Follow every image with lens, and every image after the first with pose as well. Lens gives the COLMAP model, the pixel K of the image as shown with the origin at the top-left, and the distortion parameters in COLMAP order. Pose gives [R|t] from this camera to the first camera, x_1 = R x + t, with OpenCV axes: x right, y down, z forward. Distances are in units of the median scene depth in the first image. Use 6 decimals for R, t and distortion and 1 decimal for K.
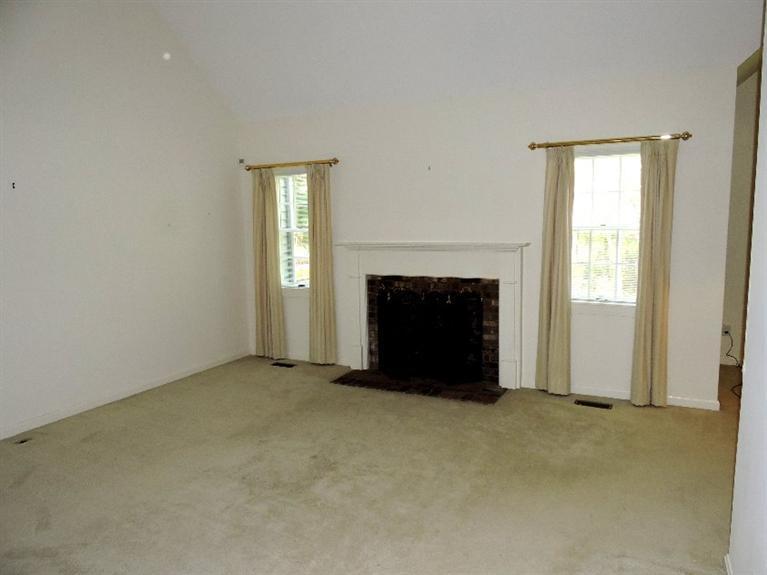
lens RADIAL K [[545.4, 0, 384.9], [0, 545.4, 288.9], [0, 0, 1]] dist [-0.008866, 0.003430]
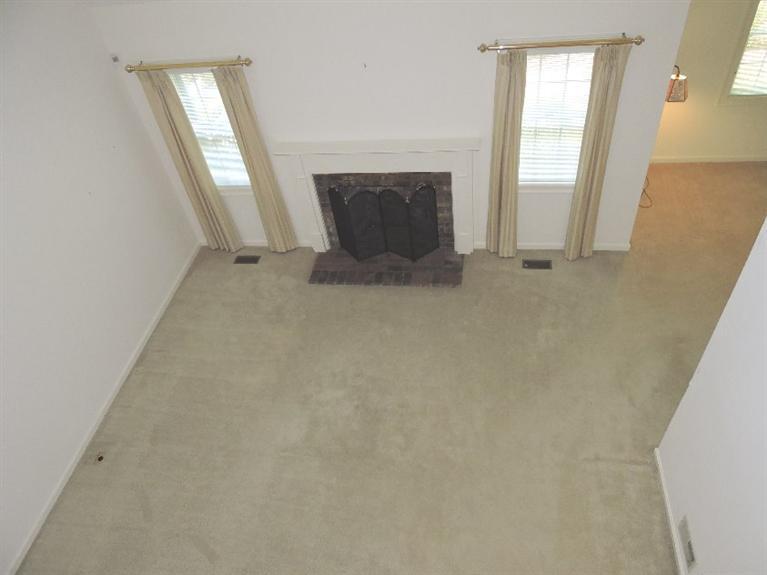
lens RADIAL K [[545.4, 0, 384.2], [0, 545.4, 289.4], [0, 0, 1]] dist [-0.008866, 0.003430]
pose [[0.947241, -0.285810, 0.145076, -0.123829], [0.143859, 0.783578, 0.604409, -0.477438], [-0.286425, -0.551650, 0.783354, 0.094742]]
